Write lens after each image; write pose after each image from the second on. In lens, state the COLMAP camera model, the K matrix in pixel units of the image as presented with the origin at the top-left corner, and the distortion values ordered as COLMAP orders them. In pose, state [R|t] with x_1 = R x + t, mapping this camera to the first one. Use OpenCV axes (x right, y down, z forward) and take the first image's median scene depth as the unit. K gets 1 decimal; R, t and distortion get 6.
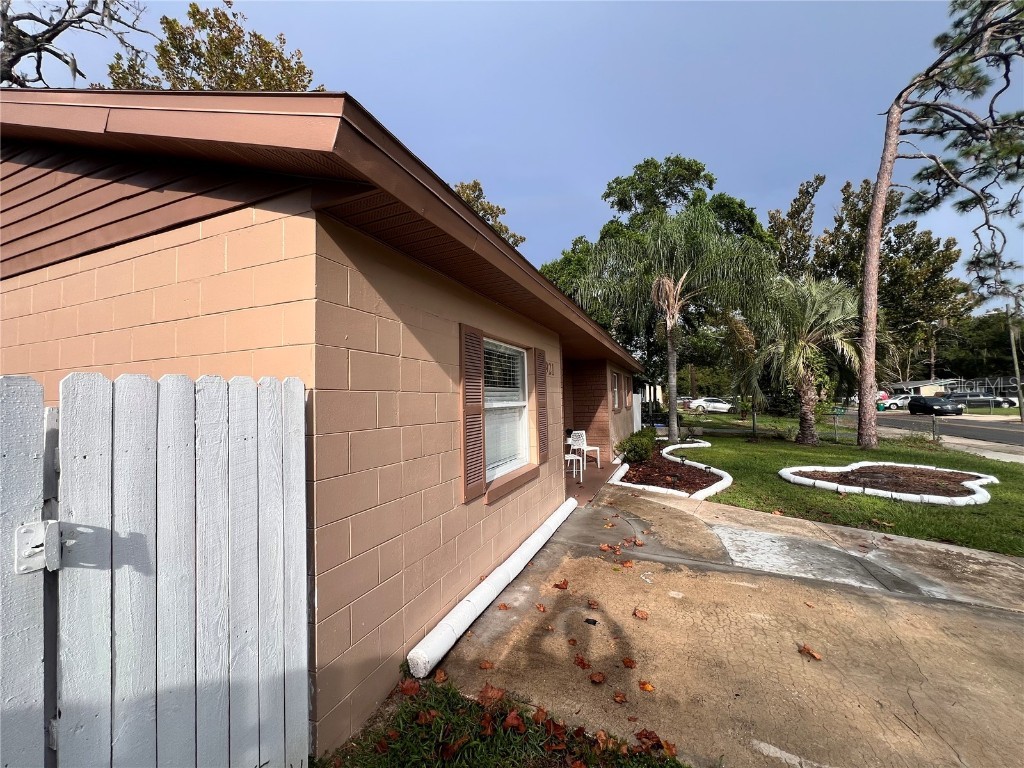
lens RADIAL K [[407.4, 0, 506.9], [0, 407.4, 385.4], [0, 0, 1]] dist [-0.002316, 0.000478]
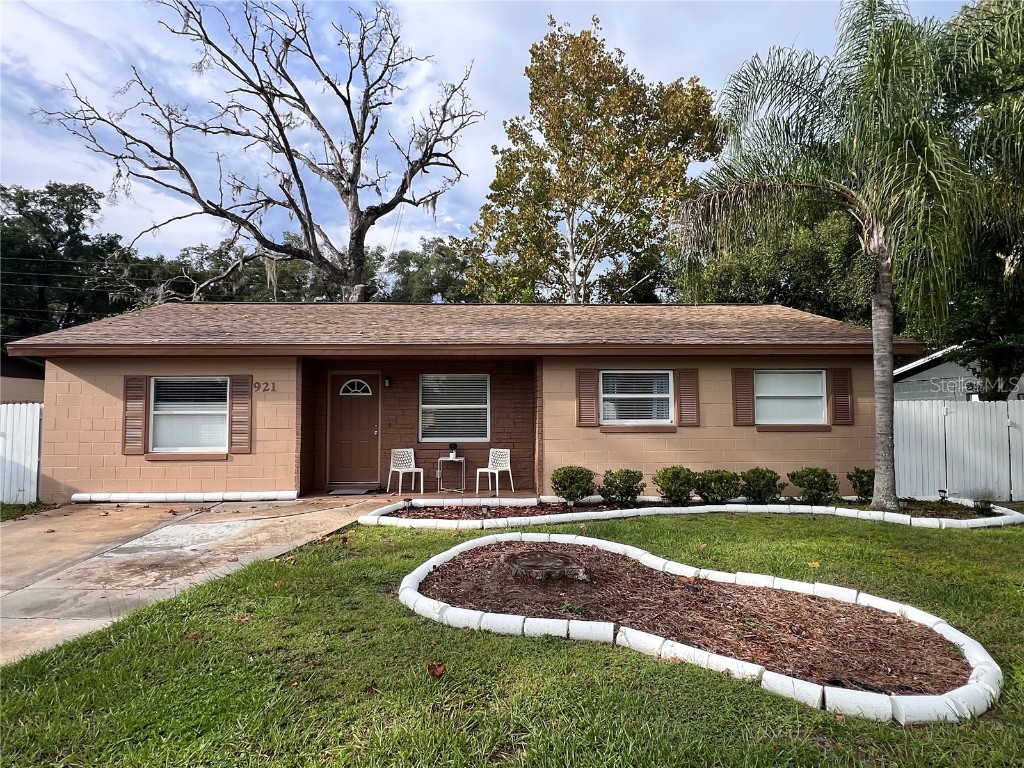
lens RADIAL K [[589.7, 0, 506.6], [0, 589.7, 386.5], [0, 0, 1]] dist [-0.000536, -0.002063]
pose [[0.422913, -0.026538, -0.905782, 1.046135], [0.026423, 0.999507, -0.016947, 0.005631], [0.905785, -0.016766, 0.423406, 0.426986]]
